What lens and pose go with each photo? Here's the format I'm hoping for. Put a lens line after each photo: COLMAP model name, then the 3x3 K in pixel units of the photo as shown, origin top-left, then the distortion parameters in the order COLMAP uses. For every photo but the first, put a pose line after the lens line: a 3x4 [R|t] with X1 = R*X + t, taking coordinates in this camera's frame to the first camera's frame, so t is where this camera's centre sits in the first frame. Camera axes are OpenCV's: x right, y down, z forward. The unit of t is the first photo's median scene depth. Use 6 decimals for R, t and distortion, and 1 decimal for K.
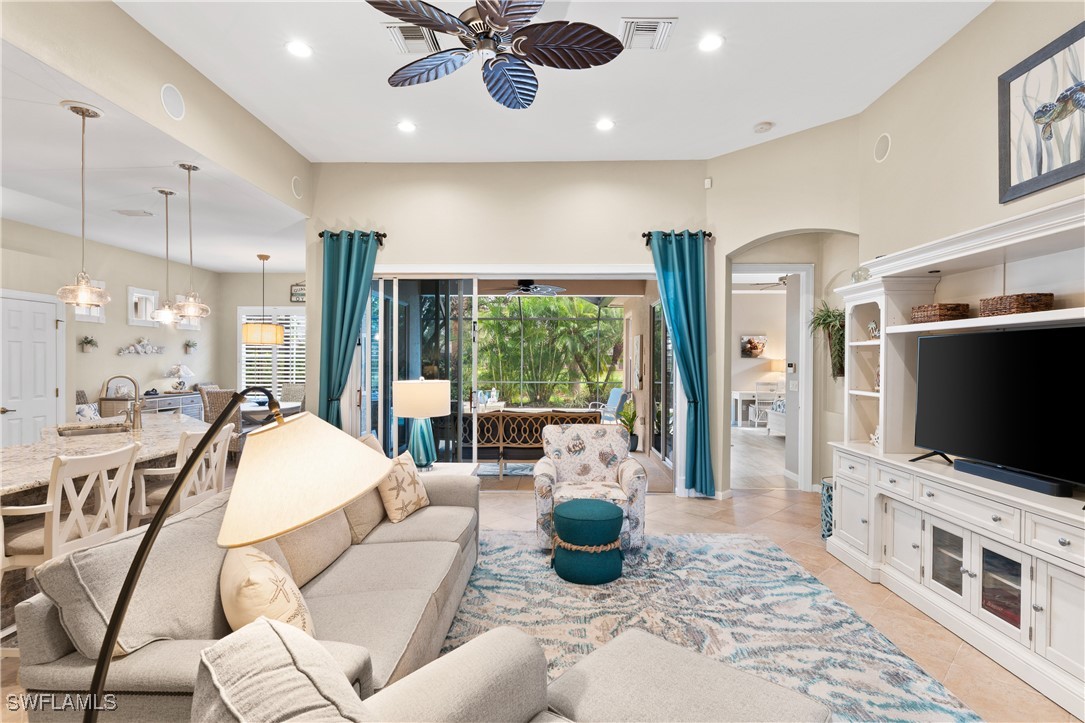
lens RADIAL K [[523.8, 0, 540.6], [0, 523.8, 362.1], [0, 0, 1]] dist [-0.000248, 0.000133]
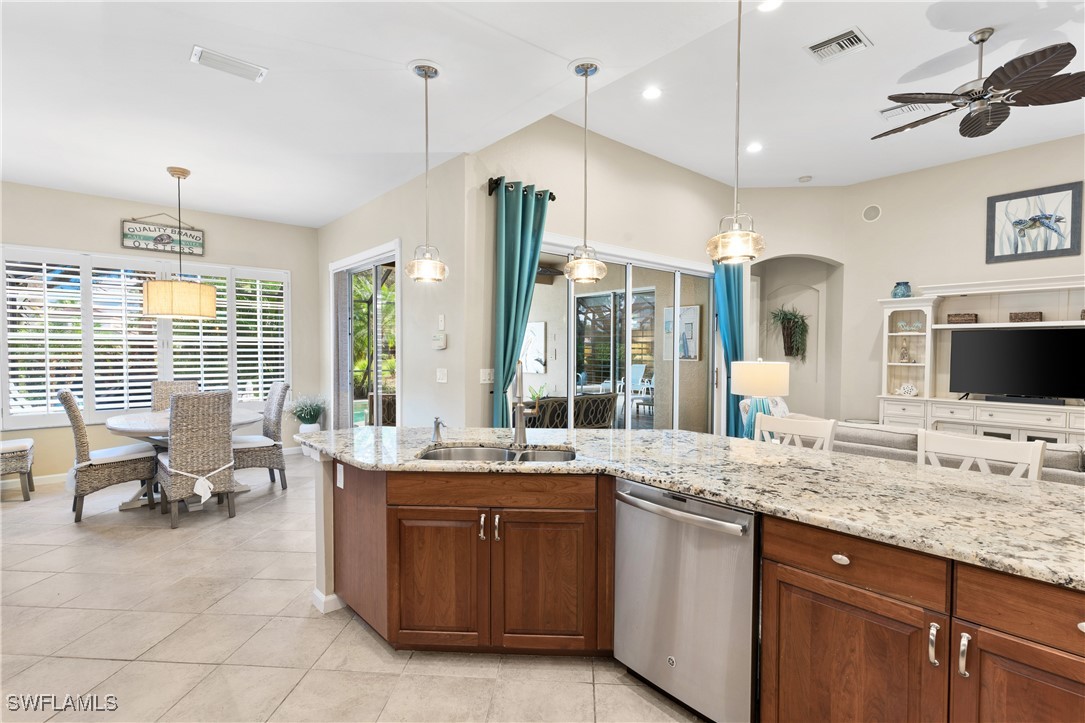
lens RADIAL K [[523.8, 0, 543.2], [0, 523.8, 361.9], [0, 0, 1]] dist [-0.000248, 0.000133]
pose [[0.730948, -0.016513, 0.682233, -1.671341], [0.002360, 0.999762, 0.021670, 0.013964], [-0.682429, -0.014230, 0.730814, 0.714707]]
